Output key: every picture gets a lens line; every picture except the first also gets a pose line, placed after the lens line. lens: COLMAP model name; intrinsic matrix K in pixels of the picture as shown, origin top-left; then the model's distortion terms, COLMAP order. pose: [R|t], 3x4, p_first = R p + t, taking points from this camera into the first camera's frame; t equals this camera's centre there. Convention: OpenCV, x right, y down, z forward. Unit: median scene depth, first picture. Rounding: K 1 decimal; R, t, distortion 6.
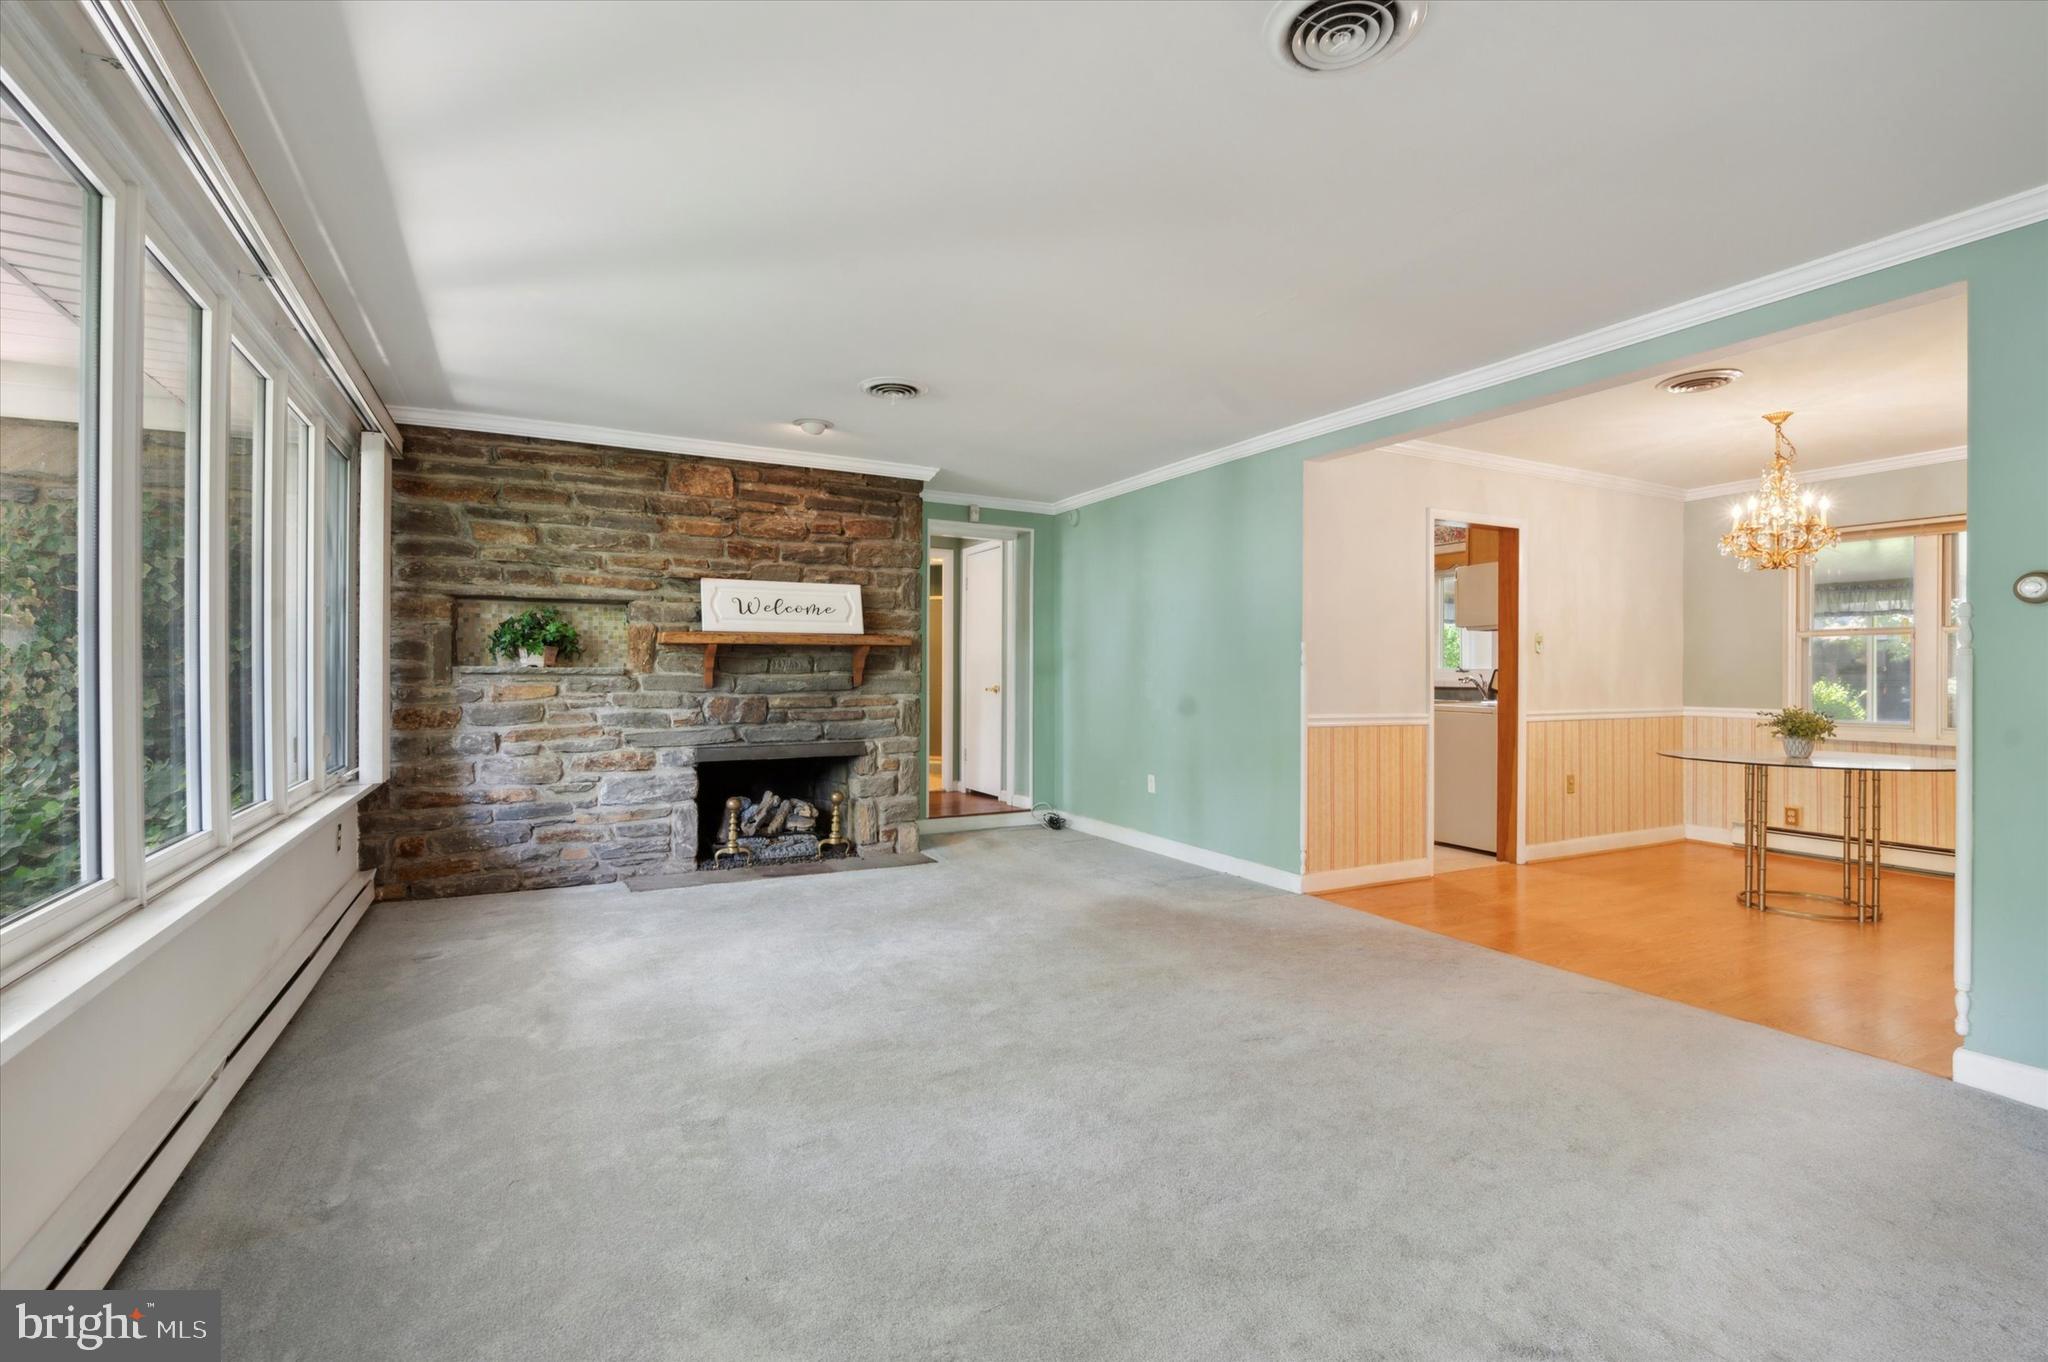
lens RADIAL K [[901.2, 0, 1029.0], [0, 901.2, 673.2], [0, 0, 1]] dist [-0.004156, 0.000325]
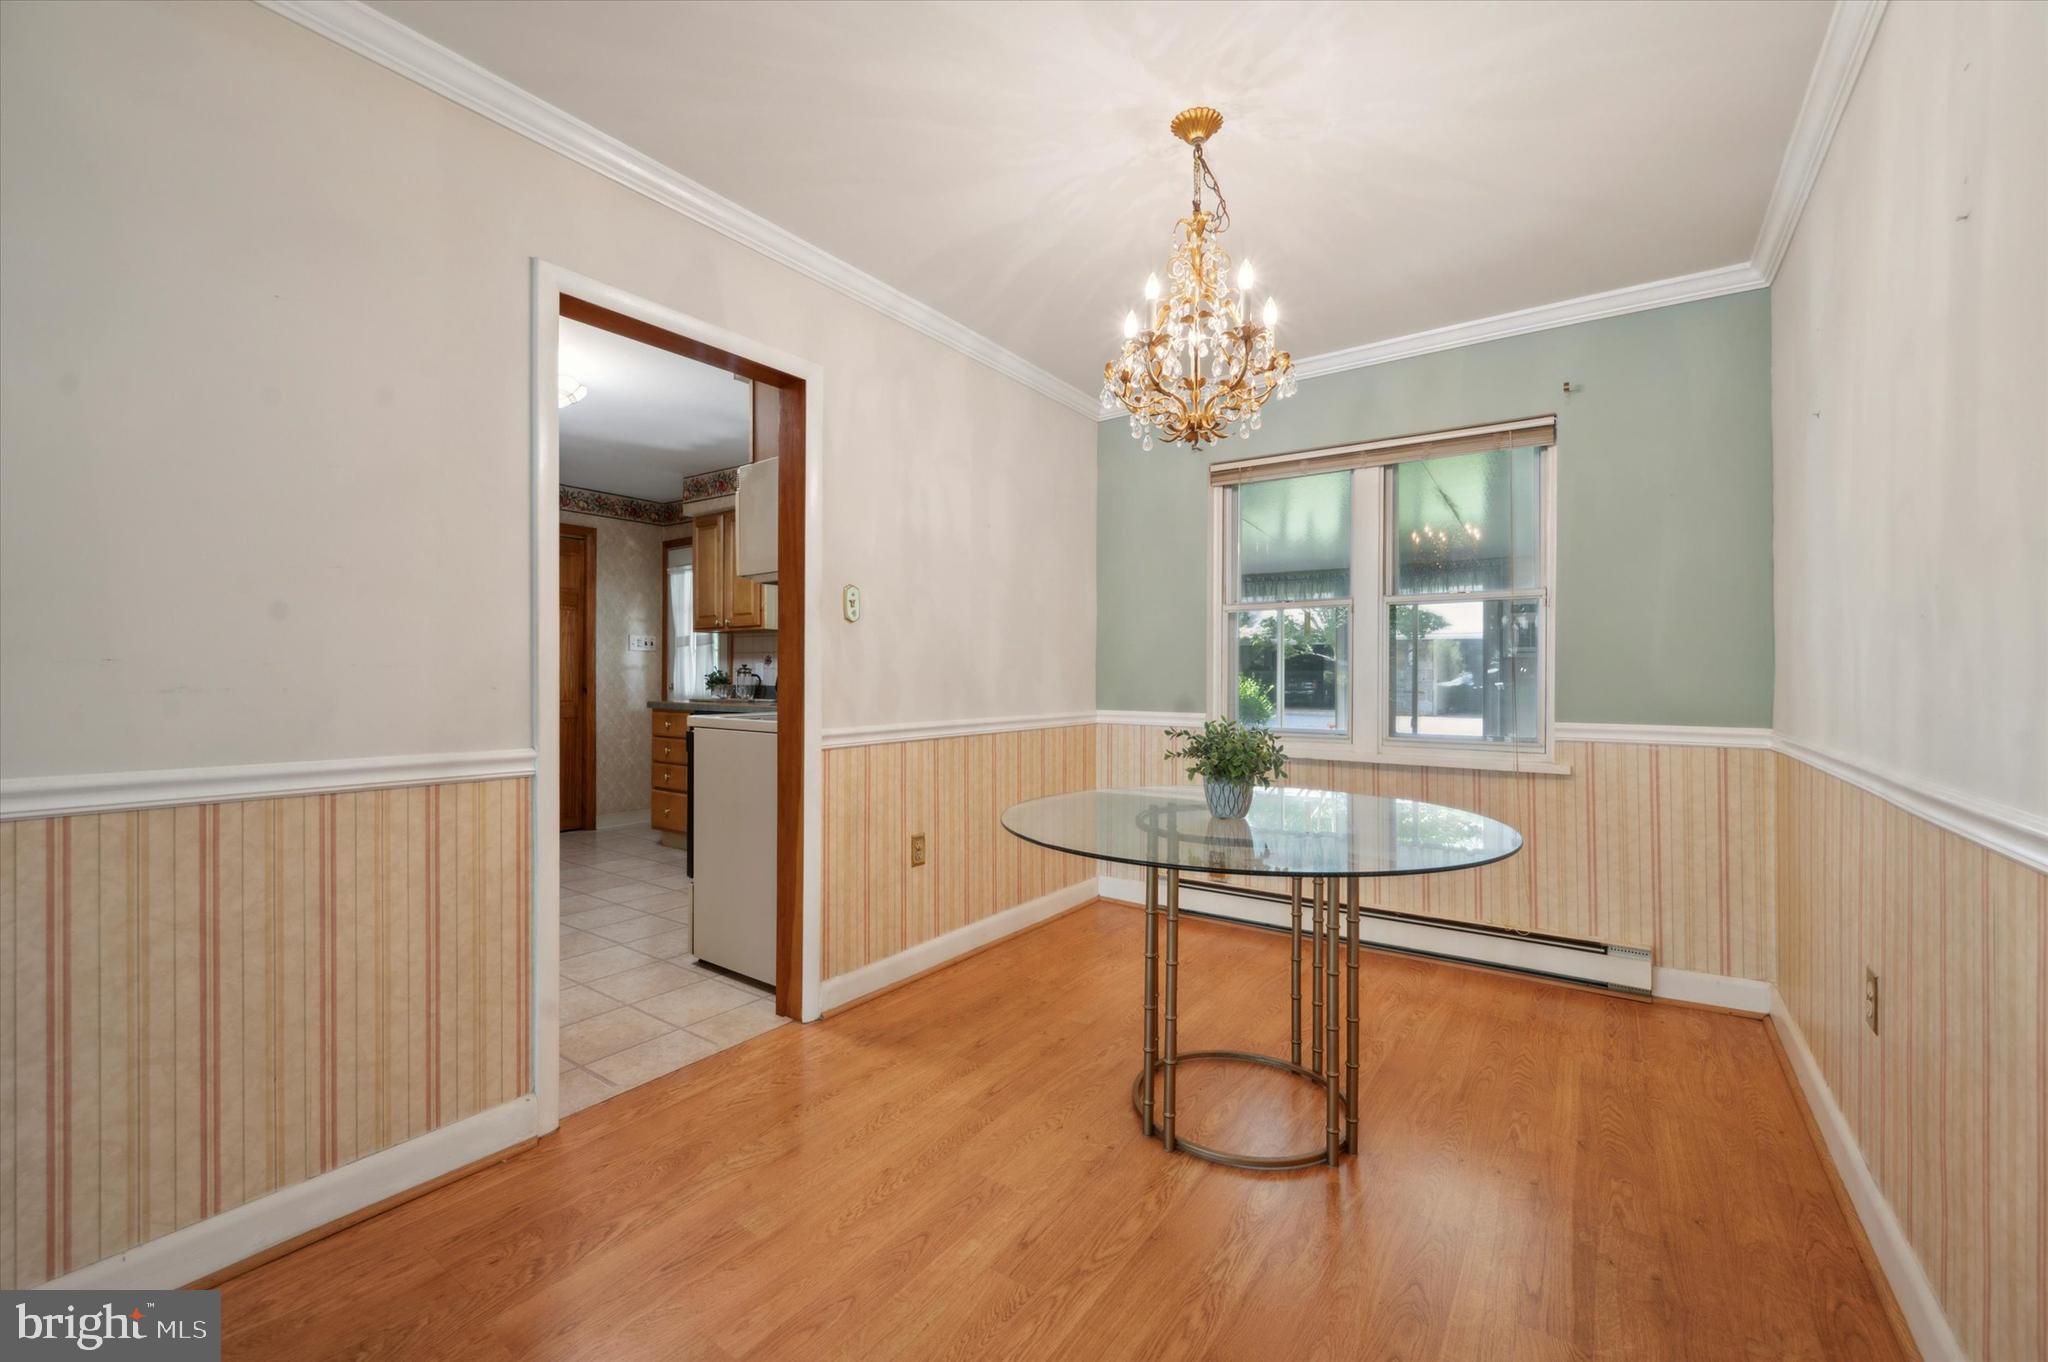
lens RADIAL K [[823.2, 0, 1035.9], [0, 823.2, 680.2], [0, 0, 1]] dist [-0.001770, -0.000394]
pose [[0.883323, -0.003326, 0.468754, 0.491346], [-0.001101, 0.999957, 0.009169, 0.010177], [-0.468764, -0.008615, 0.883281, 0.579677]]
